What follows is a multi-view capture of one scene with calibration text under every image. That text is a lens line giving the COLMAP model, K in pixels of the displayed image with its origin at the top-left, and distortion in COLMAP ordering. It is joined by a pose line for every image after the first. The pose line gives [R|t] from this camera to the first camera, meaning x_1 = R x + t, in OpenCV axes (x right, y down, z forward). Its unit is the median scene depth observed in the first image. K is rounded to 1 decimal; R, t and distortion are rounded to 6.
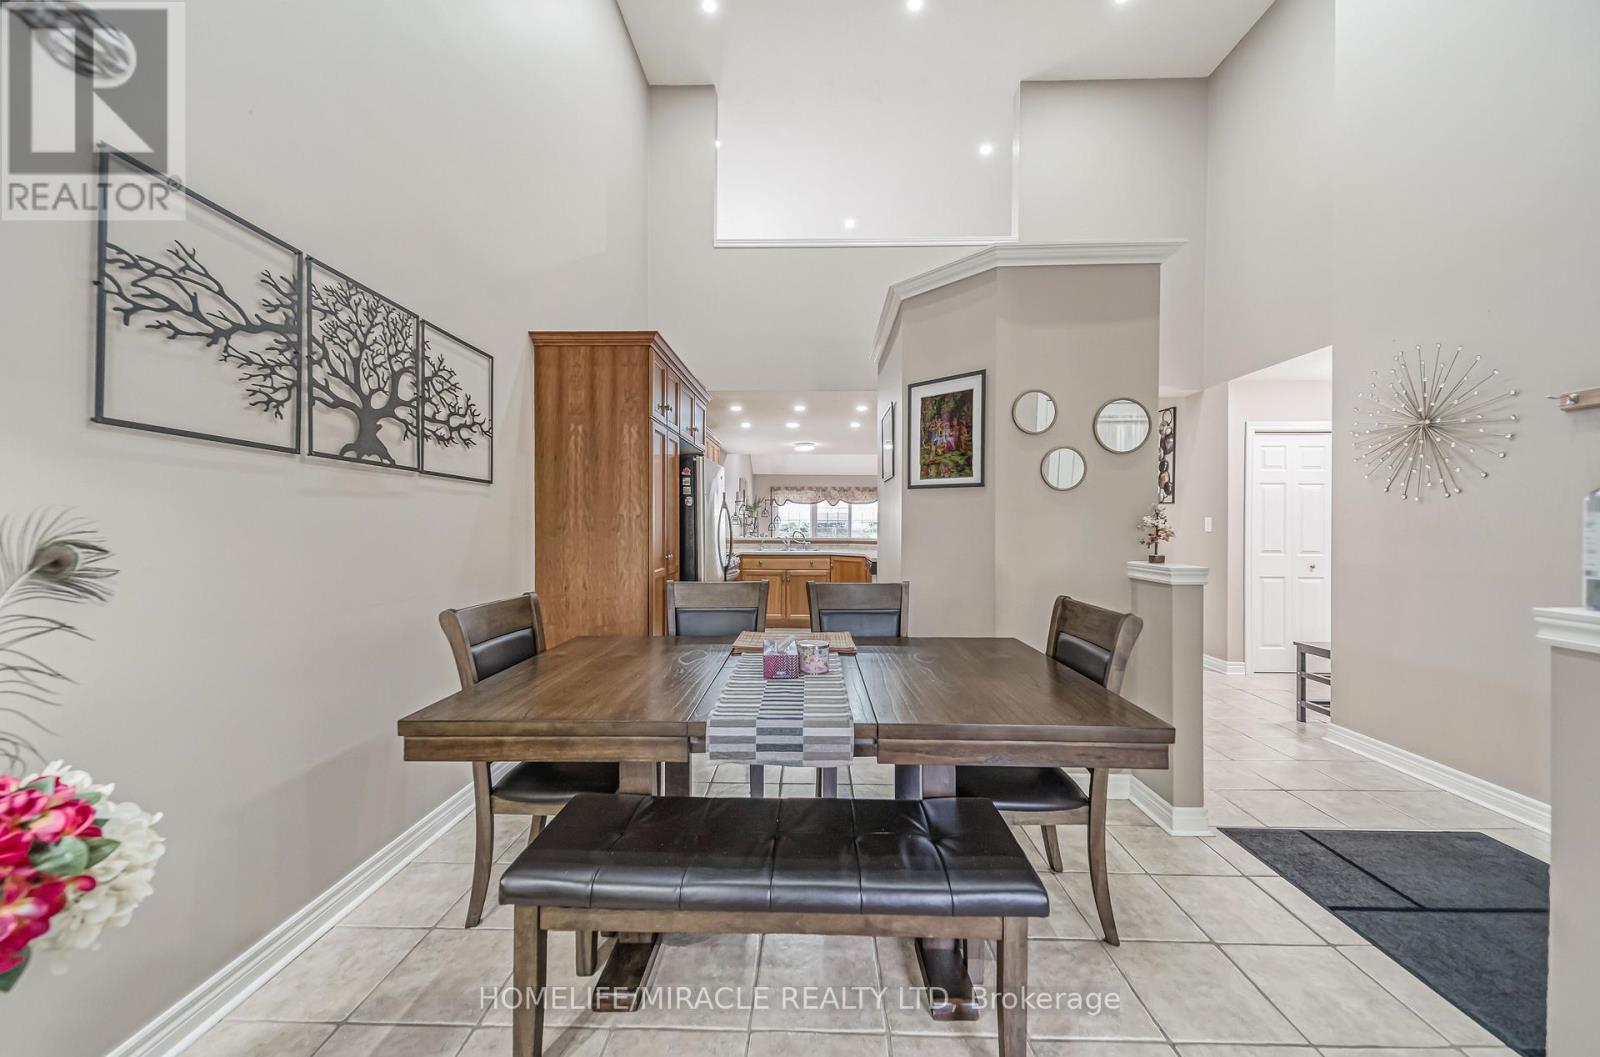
lens RADIAL K [[605.4, 0, 800.0], [0, 605.4, 528.5], [0, 0, 1]] dist [-0.000075, -0.000009]
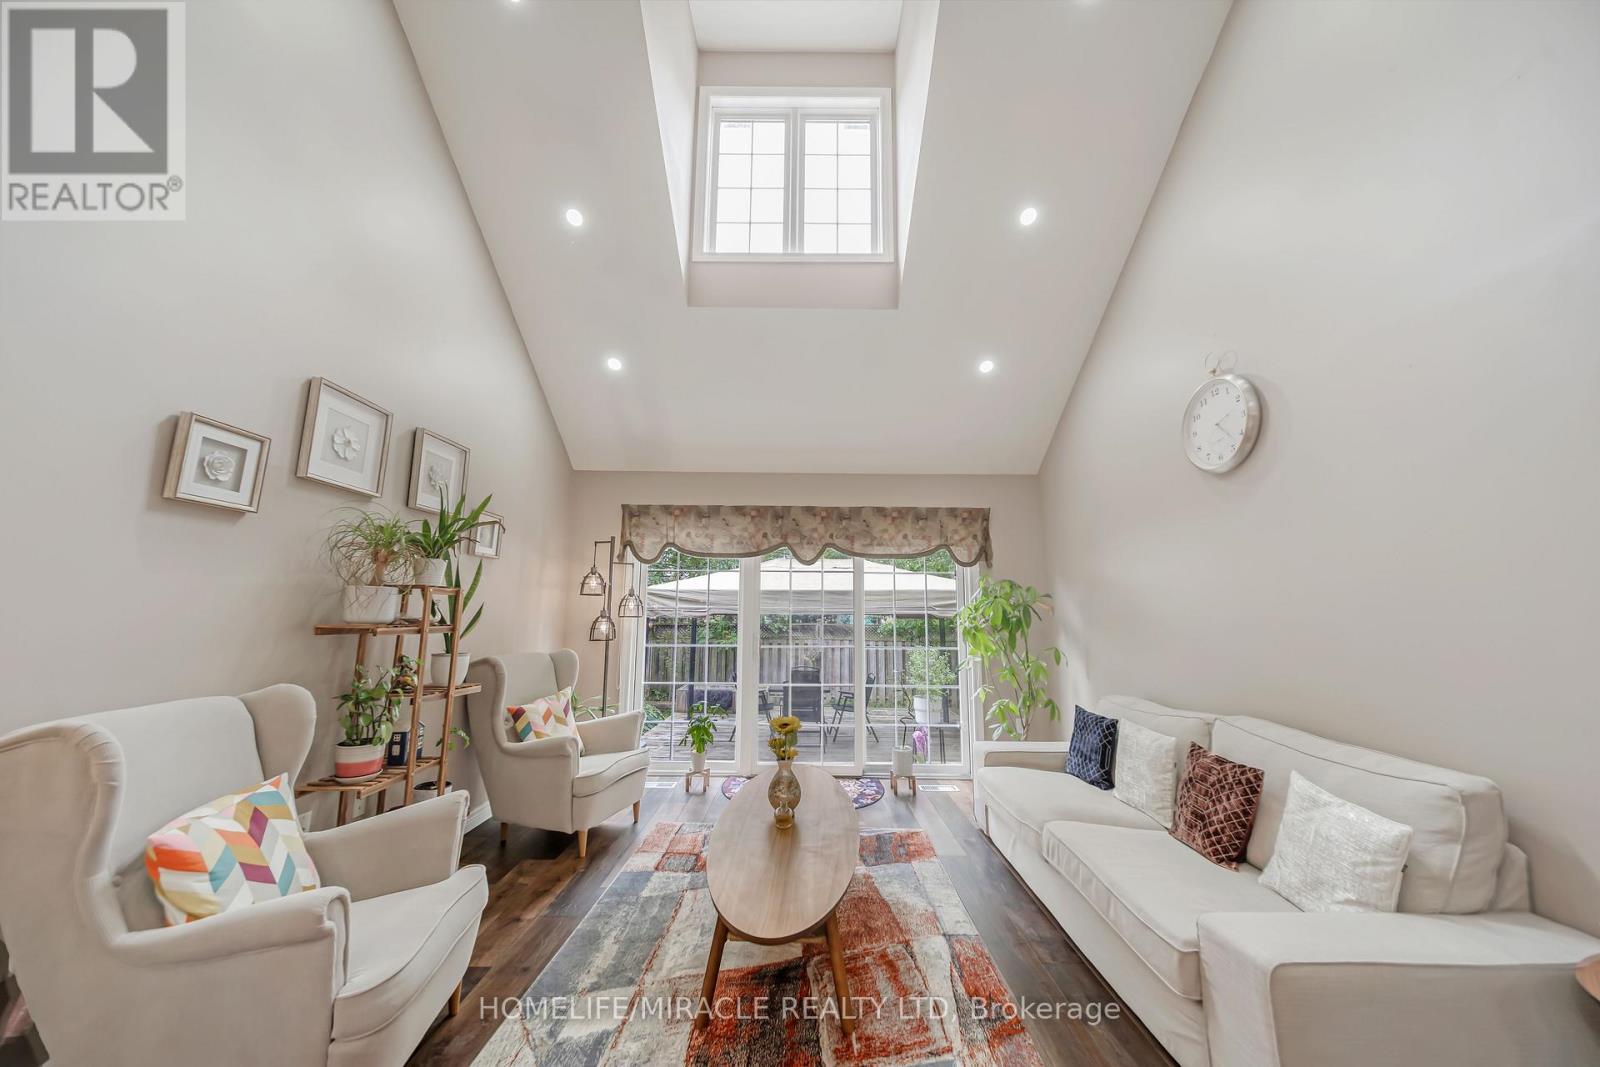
lens RADIAL K [[580.5, 0, 802.8], [0, 580.5, 519.5], [0, 0, 1]] dist [0.000025, -0.005022]
pose [[0.999636, 0.009073, 0.025422, 0.254473], [-0.004553, 0.984999, -0.172502, -0.036019], [-0.026606, 0.172324, 0.984681, 3.968008]]
